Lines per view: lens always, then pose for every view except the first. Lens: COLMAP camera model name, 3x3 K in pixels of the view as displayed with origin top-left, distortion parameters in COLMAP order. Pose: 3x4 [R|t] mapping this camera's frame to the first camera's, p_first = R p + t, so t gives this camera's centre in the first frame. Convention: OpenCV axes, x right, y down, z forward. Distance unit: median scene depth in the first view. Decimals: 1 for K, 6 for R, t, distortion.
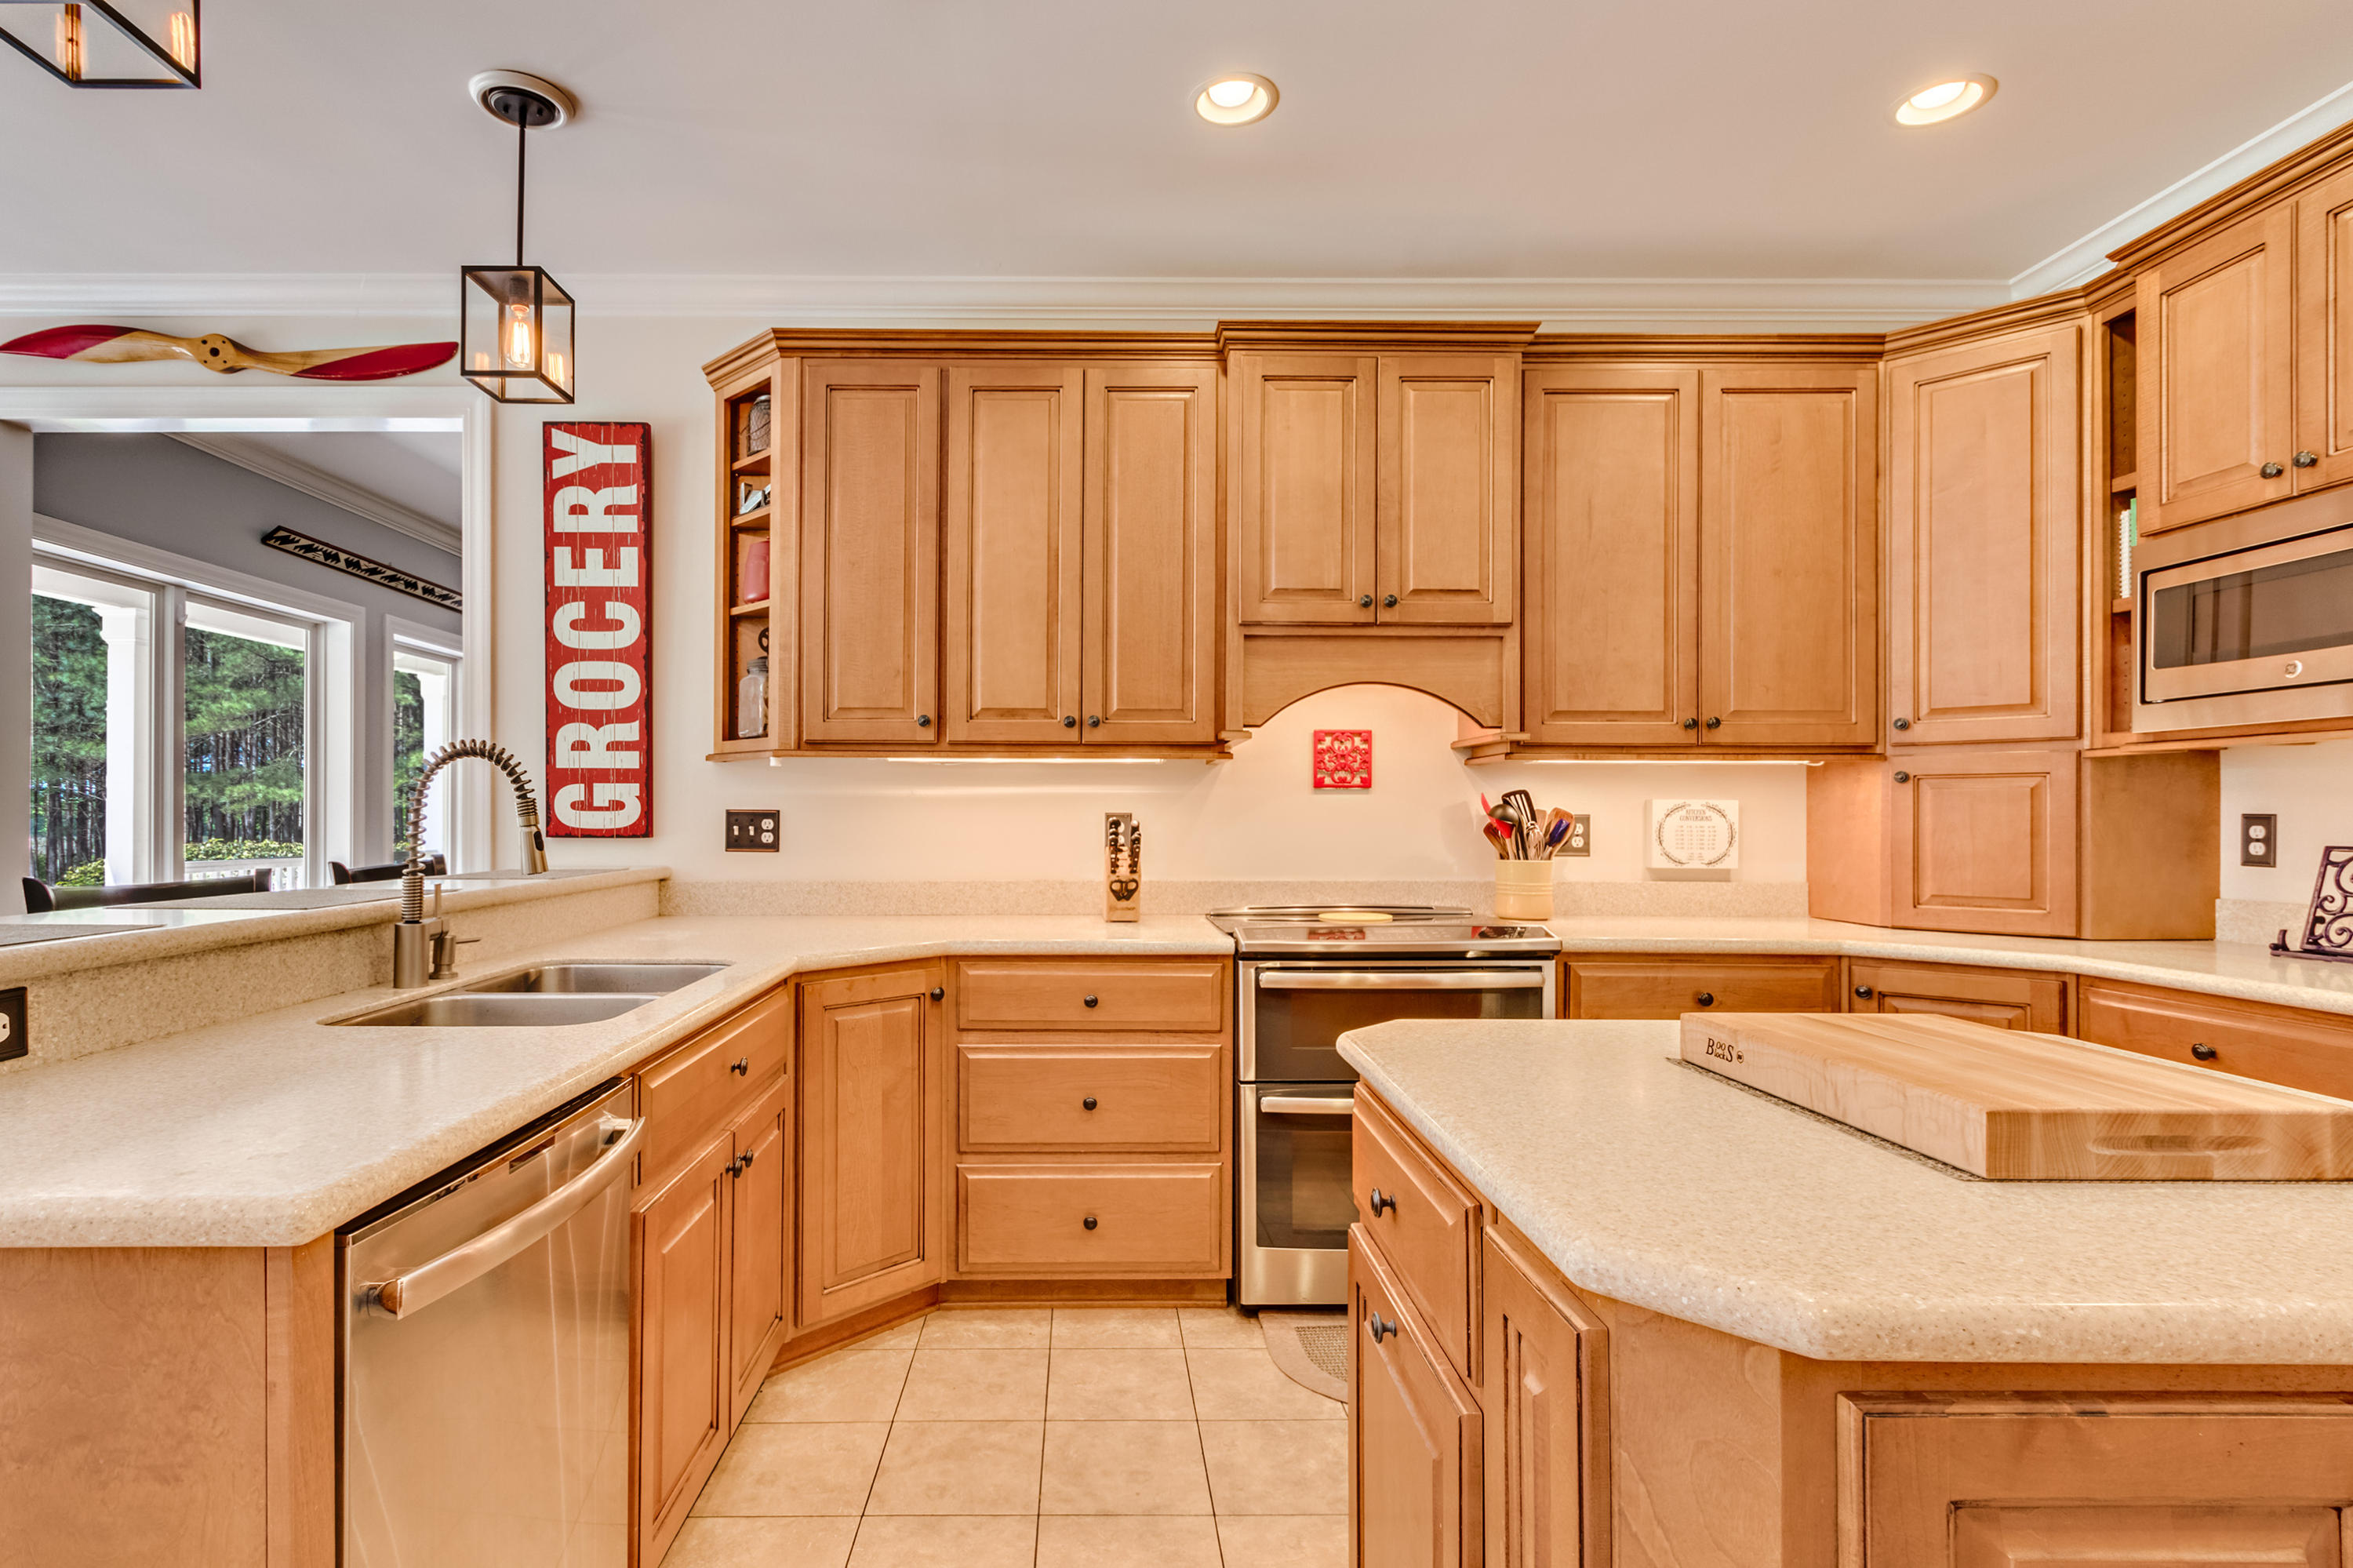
lens RADIAL K [[1094.2, 0, 1118.4], [0, 1094.2, 814.2], [0, 0, 1]] dist [0.001299, -0.001578]
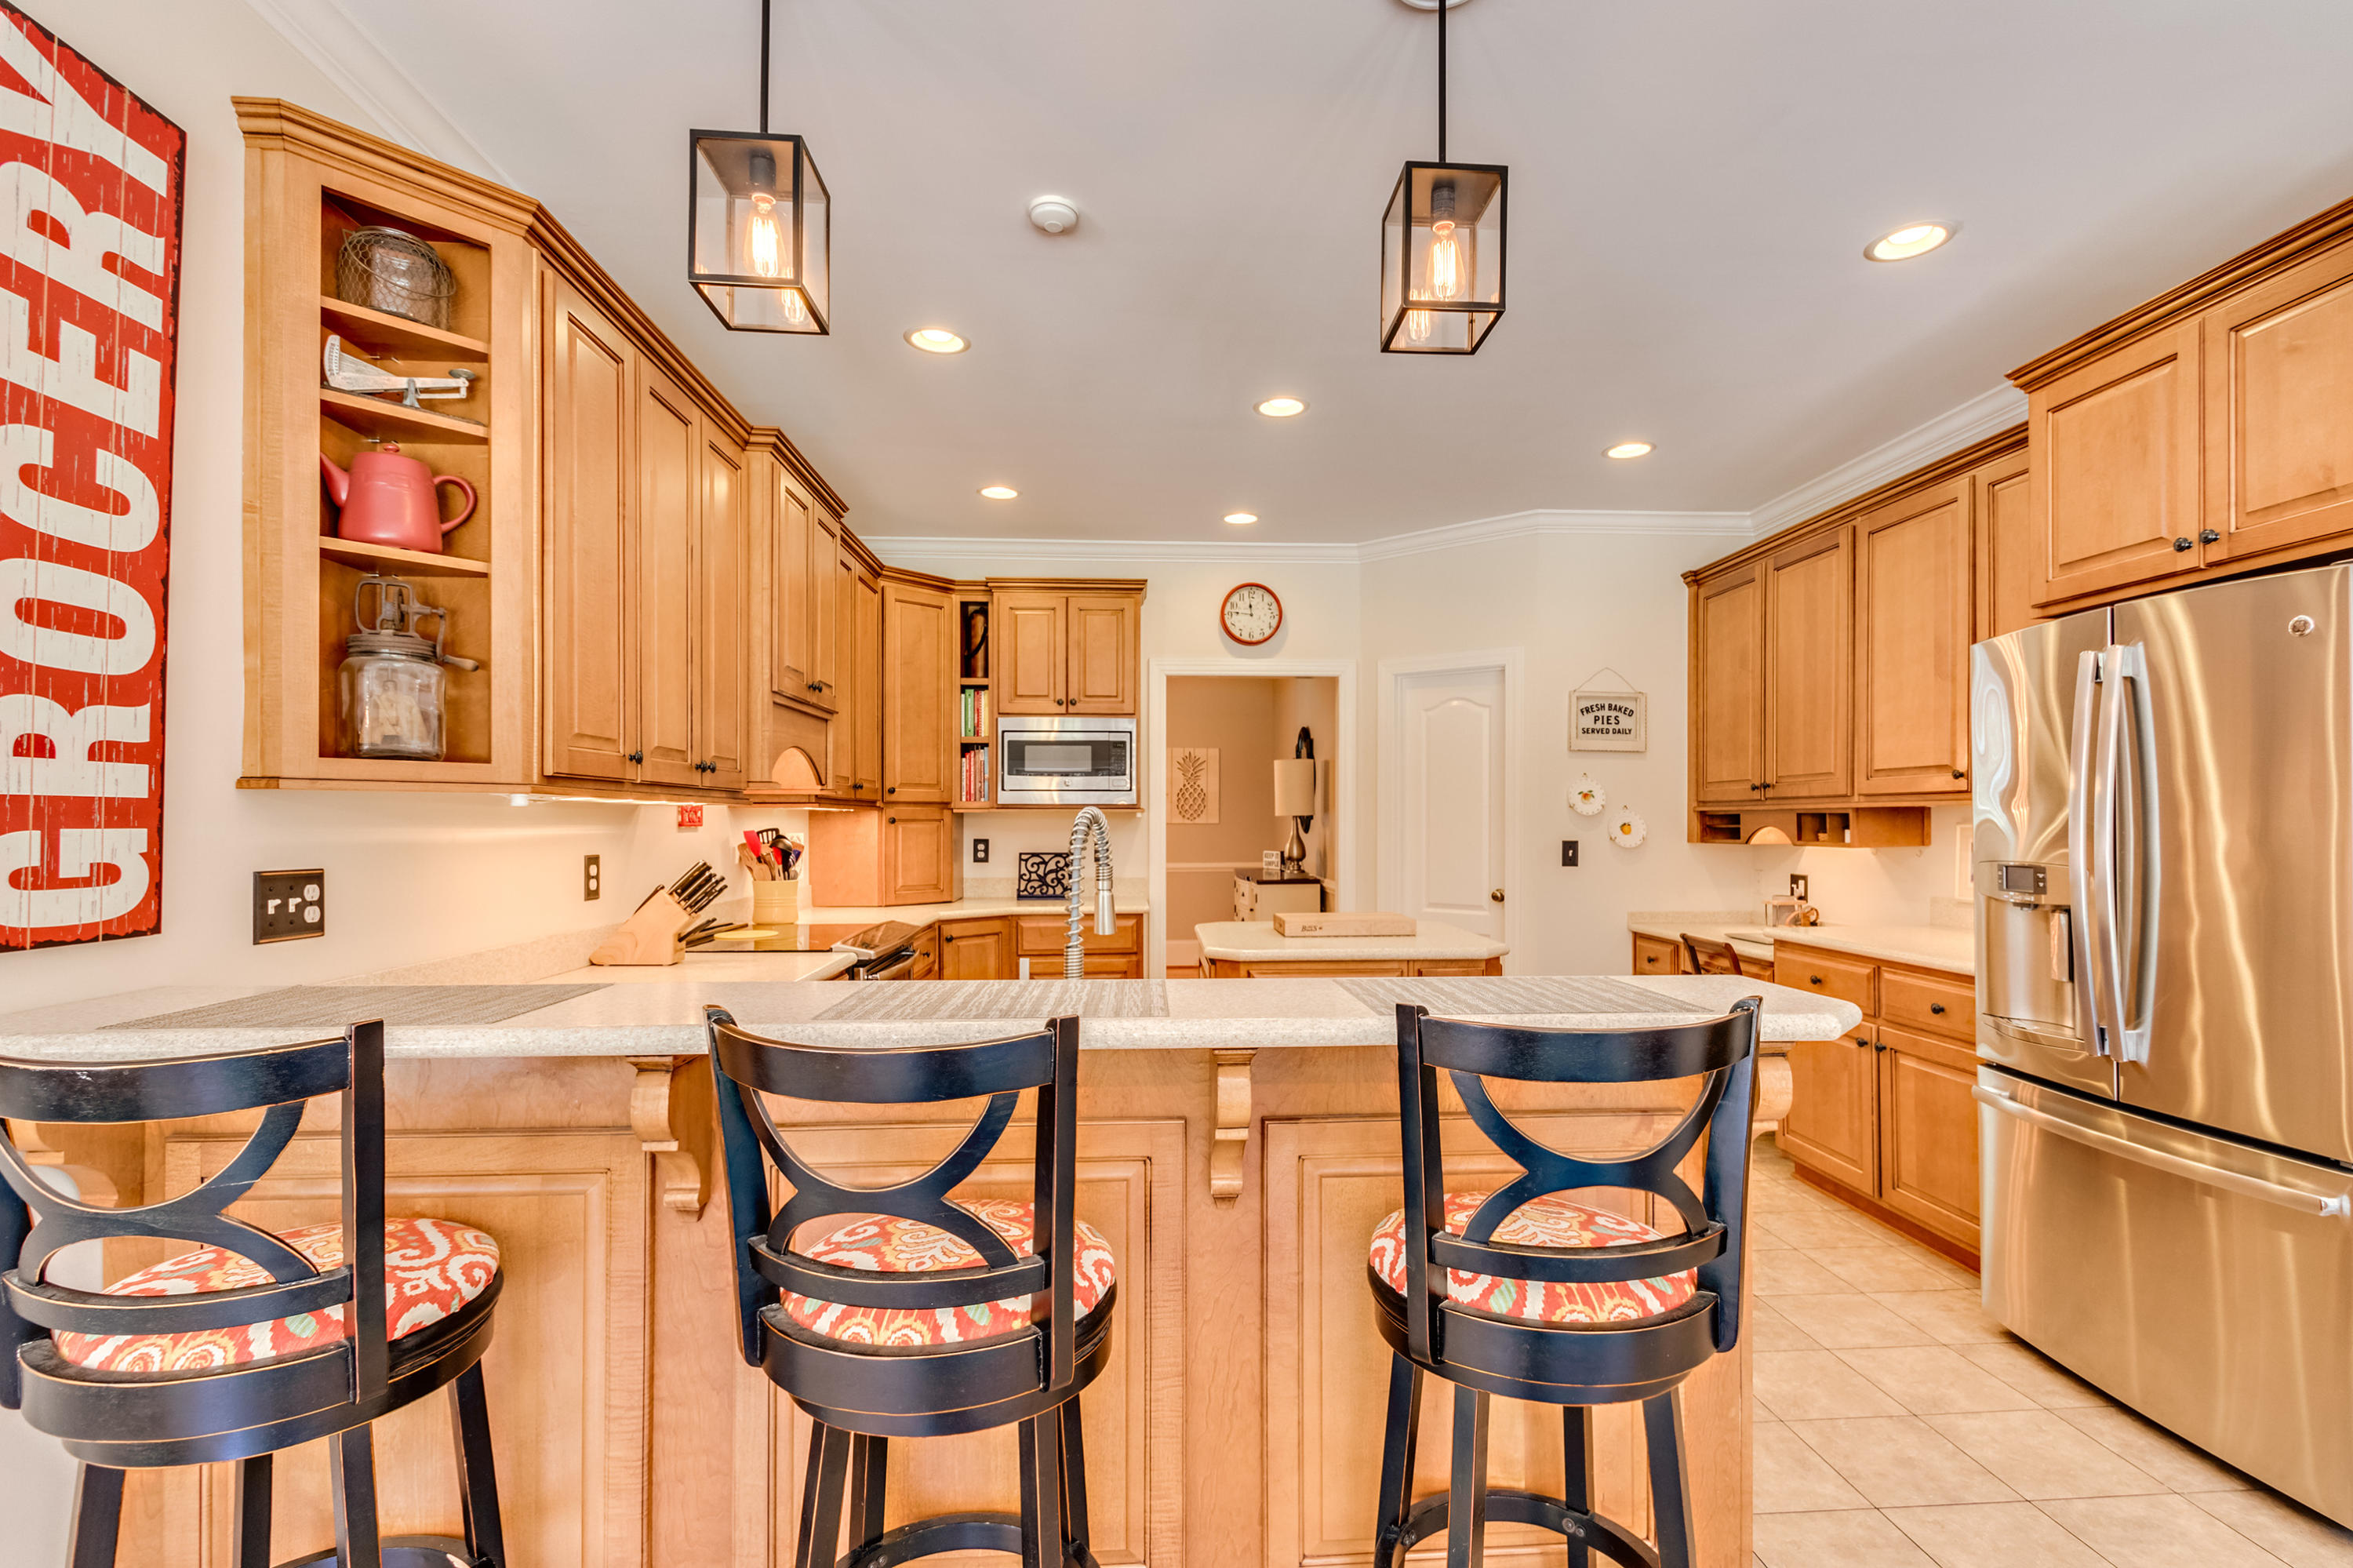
lens RADIAL K [[1094.2, 0, 1203.1], [0, 1094.2, 821.3], [0, 0, 1]] dist [0.001299, -0.001578]
pose [[-0.052227, -0.002326, 0.998633, -0.969474], [-0.006153, 0.999979, 0.002008, -0.035367], [-0.998616, -0.006040, -0.052240, 0.542164]]
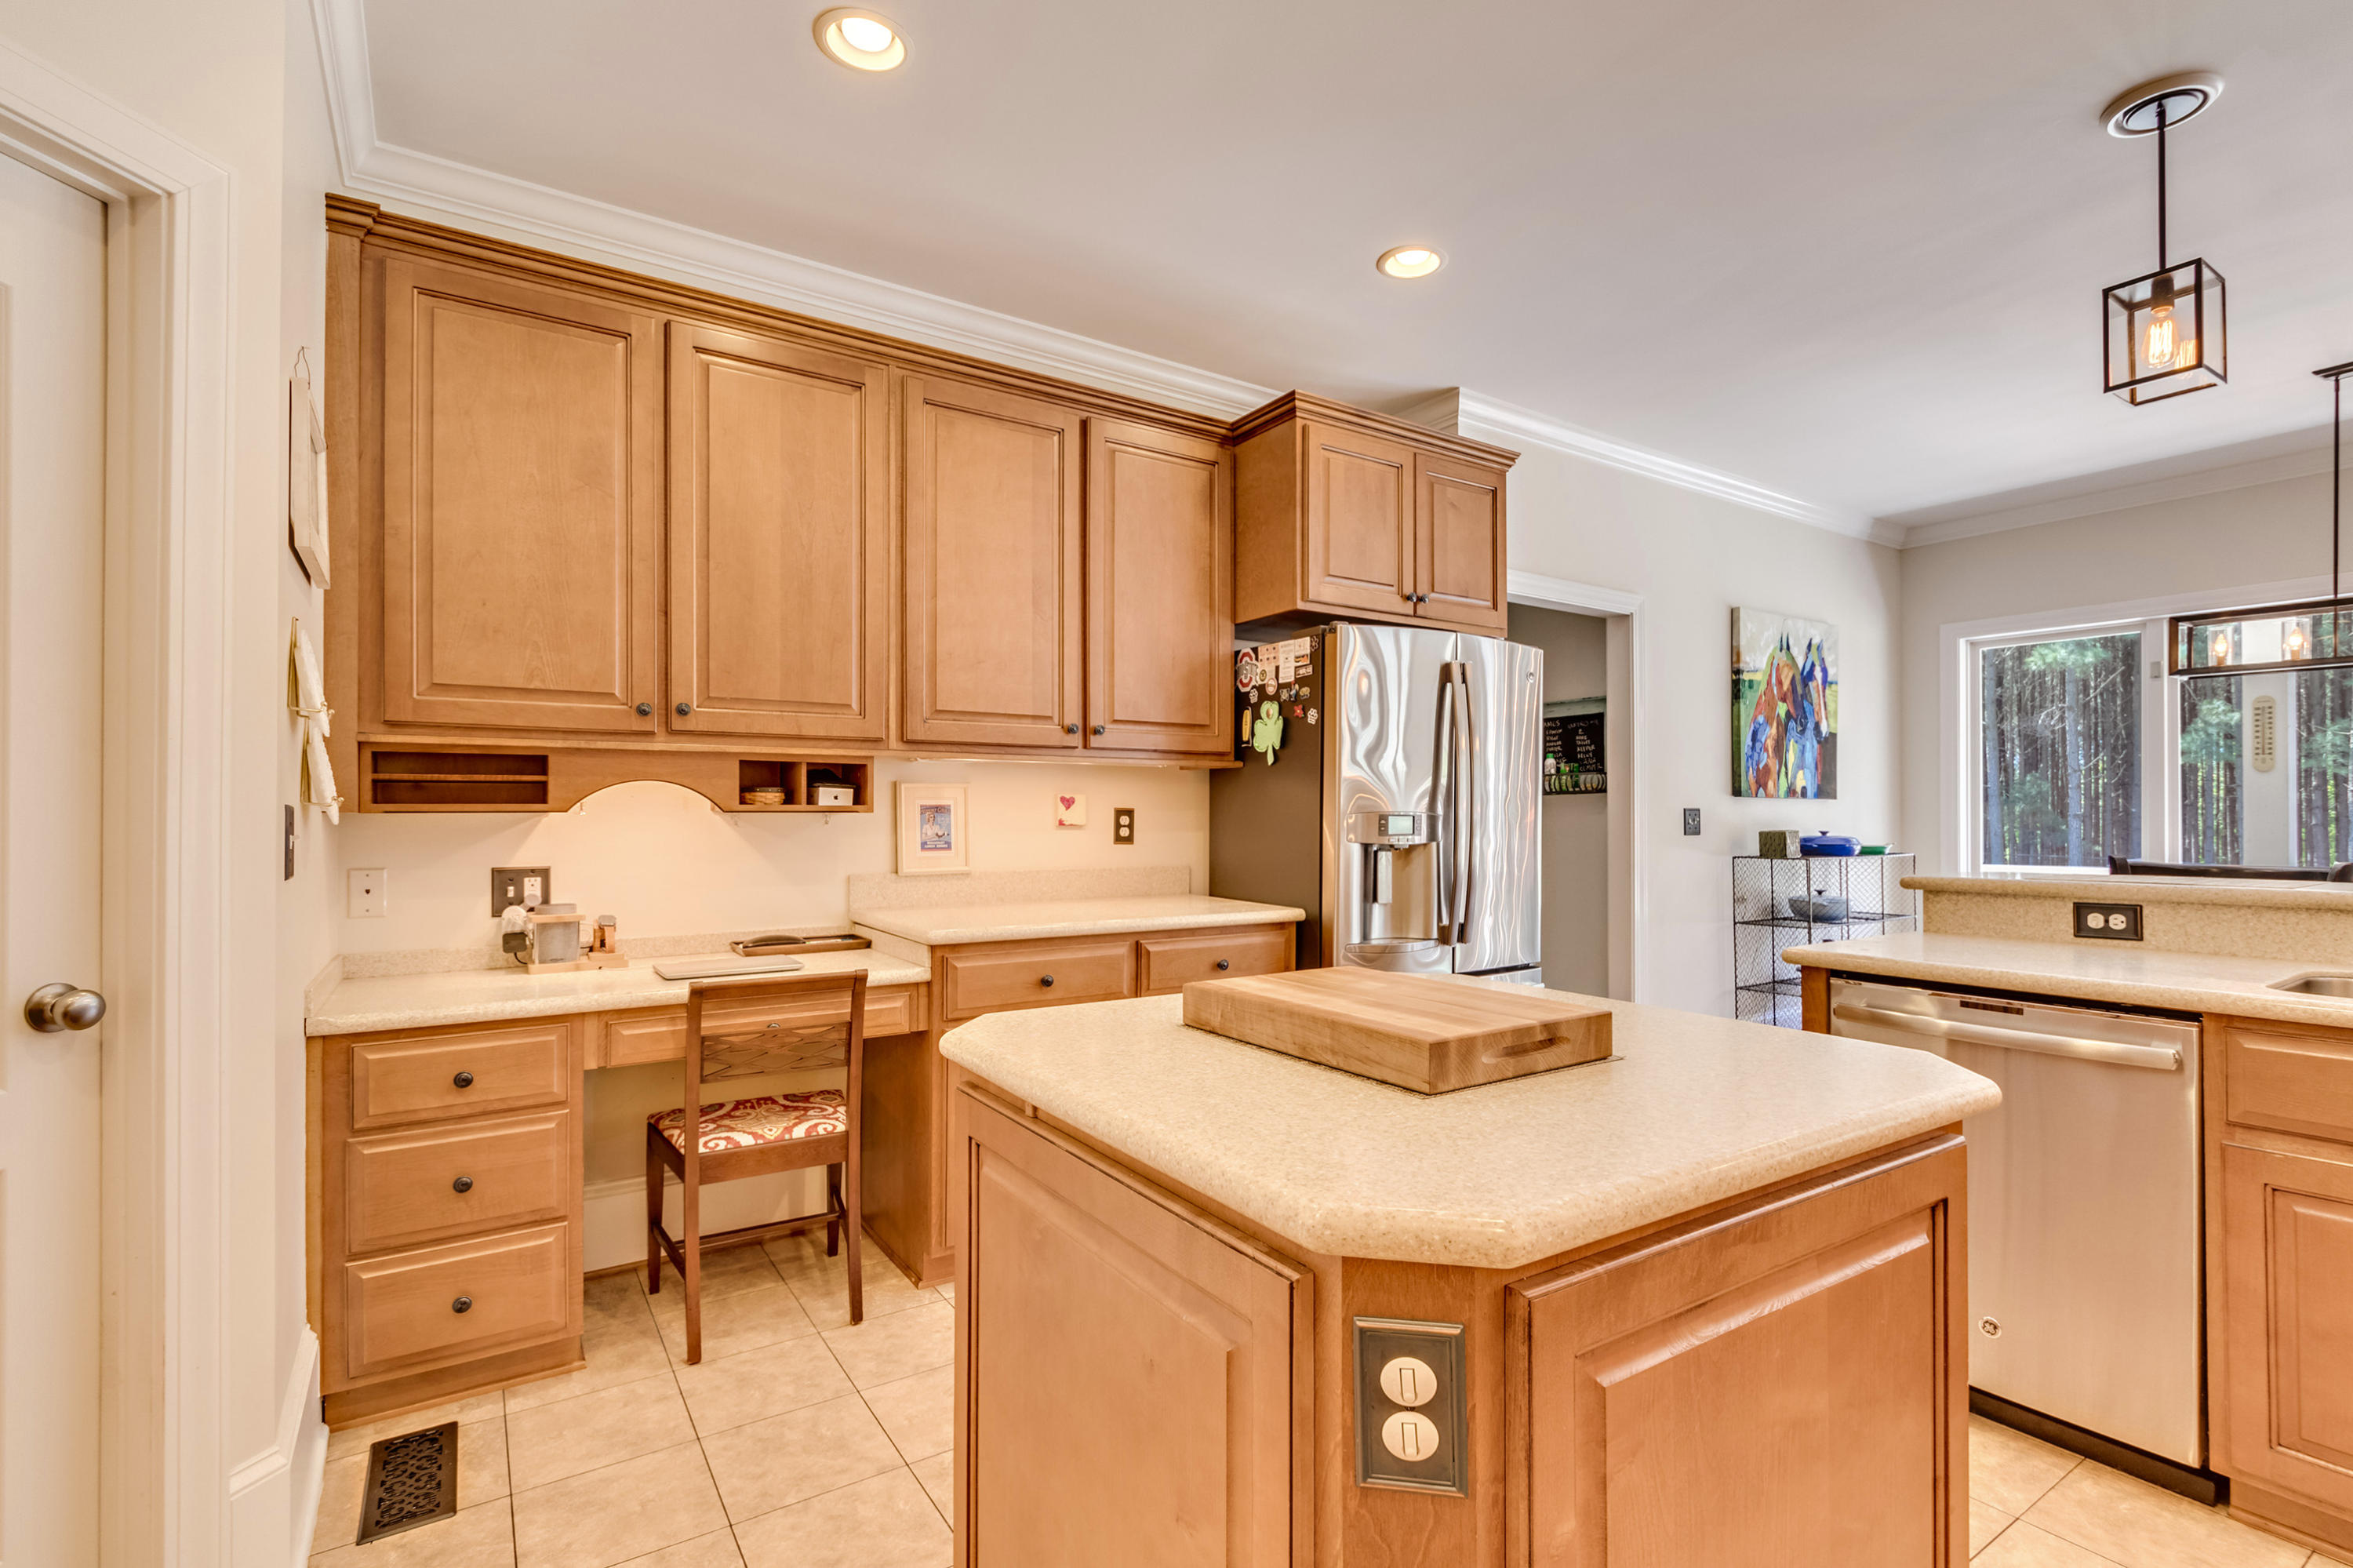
lens RADIAL K [[1094.2, 0, 1218.8], [0, 1094.2, 809.4], [0, 0, 1]] dist [0.001299, -0.001578]
pose [[-0.826709, -0.005942, -0.562599, 0.526874], [0.002051, 0.999906, -0.013576, 0.003591], [0.562626, -0.012377, -0.826619, 0.647665]]
